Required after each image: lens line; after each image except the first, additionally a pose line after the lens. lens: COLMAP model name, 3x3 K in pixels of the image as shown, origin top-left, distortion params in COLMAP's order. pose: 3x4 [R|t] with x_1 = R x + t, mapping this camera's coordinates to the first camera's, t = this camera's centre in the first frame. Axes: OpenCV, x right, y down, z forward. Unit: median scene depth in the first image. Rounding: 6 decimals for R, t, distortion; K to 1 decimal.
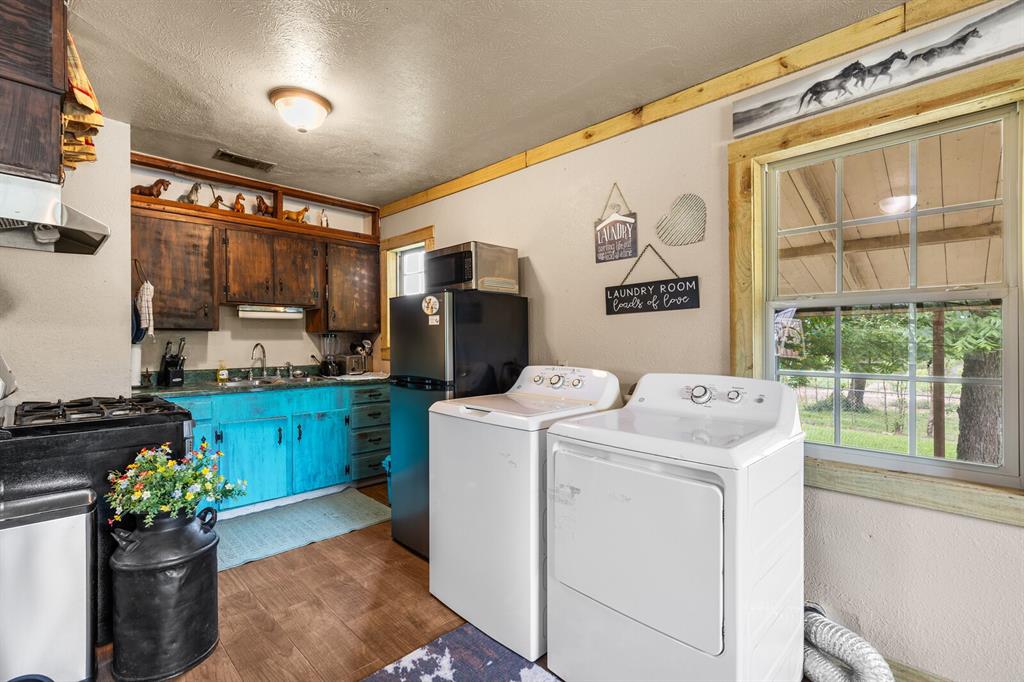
lens RADIAL K [[465.1, 0, 510.5], [0, 465.1, 347.1], [0, 0, 1]] dist [0.004302, -0.000573]
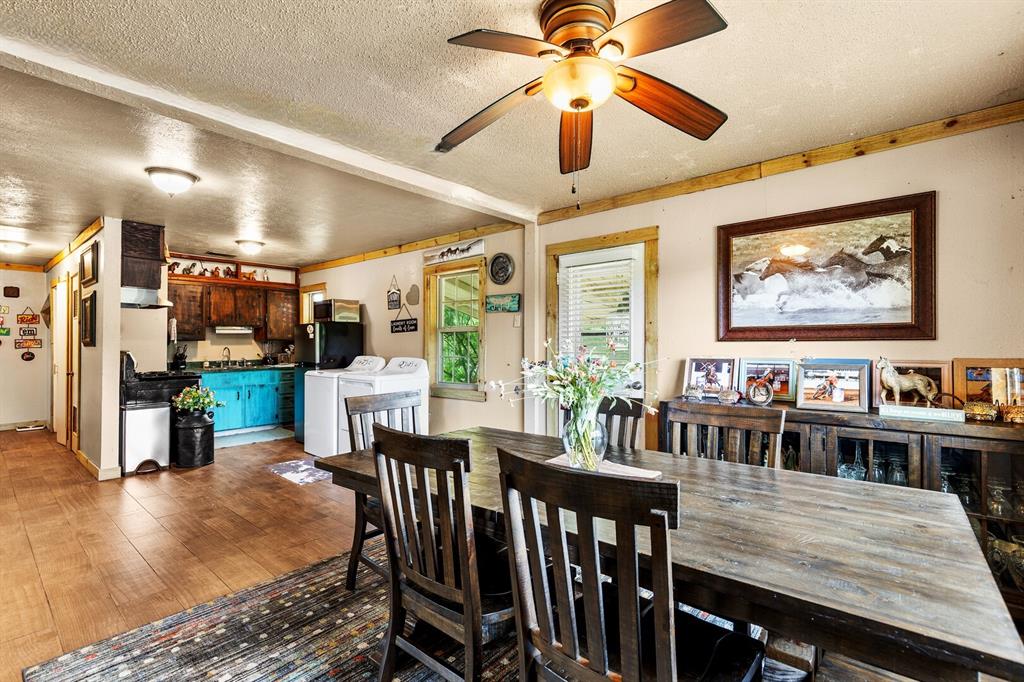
lens RADIAL K [[465.1, 0, 514.4], [0, 465.1, 333.2], [0, 0, 1]] dist [0.004302, -0.000573]
pose [[0.996656, -0.006148, 0.081481, 0.487394], [0.008929, 0.999389, -0.033804, 0.010384], [-0.081223, 0.034418, 0.996102, -1.021888]]
